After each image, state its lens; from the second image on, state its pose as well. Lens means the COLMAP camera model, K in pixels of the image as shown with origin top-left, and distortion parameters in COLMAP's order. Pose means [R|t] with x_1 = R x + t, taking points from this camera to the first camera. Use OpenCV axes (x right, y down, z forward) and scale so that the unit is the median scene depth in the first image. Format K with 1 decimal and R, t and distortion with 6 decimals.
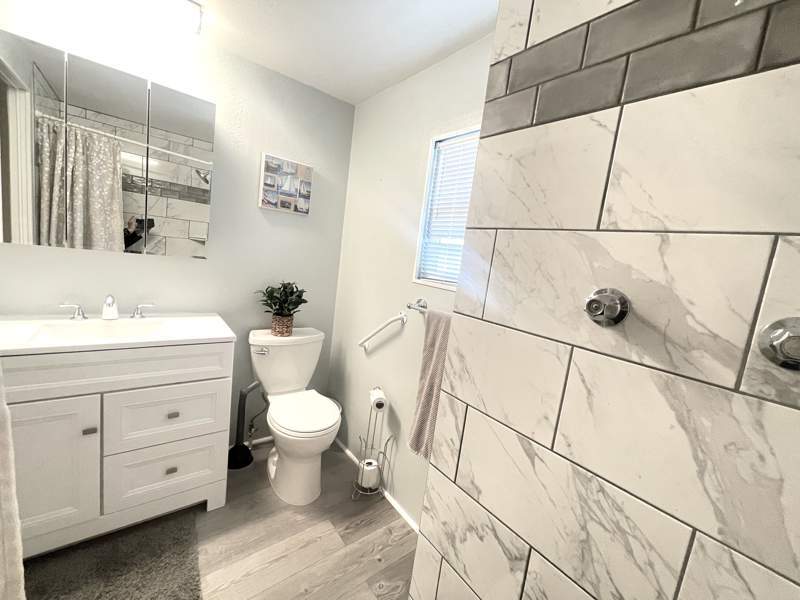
lens RADIAL K [[322.7, 0, 399.4], [0, 322.7, 296.0], [0, 0, 1]] dist [-0.000898, -0.001637]
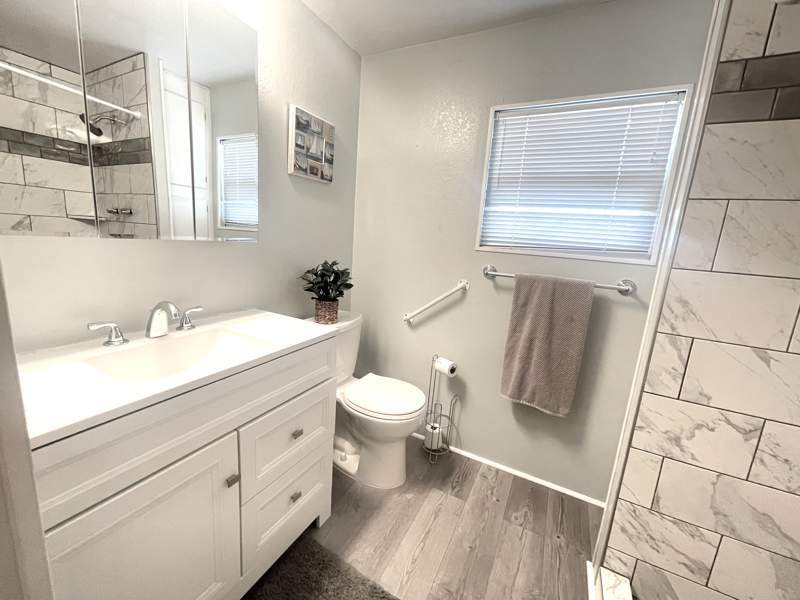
lens RADIAL K [[322.7, 0, 401.5], [0, 322.7, 295.8], [0, 0, 1]] dist [-0.000898, -0.001637]
pose [[0.913612, -0.132897, 0.384254, -0.666320], [0.094698, 0.988634, 0.116769, -0.047035], [-0.395405, -0.070293, 0.915813, 0.144656]]
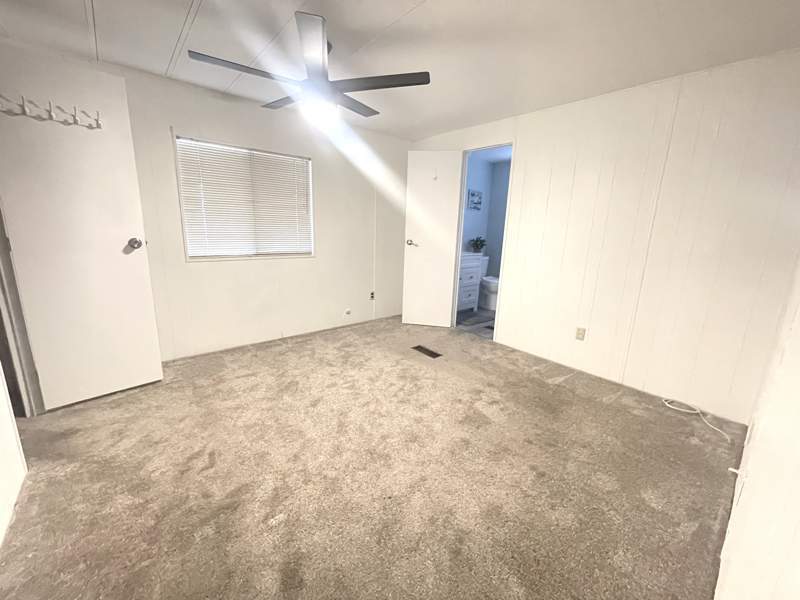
lens RADIAL K [[322.7, 0, 399.4], [0, 322.7, 300.3], [0, 0, 1]] dist [-0.000898, -0.001637]
pose [[0.995059, -0.098546, 0.012071, -1.394378], [0.096915, 0.990517, 0.097379, 0.194450], [-0.021553, -0.095728, 0.995174, -2.176444]]
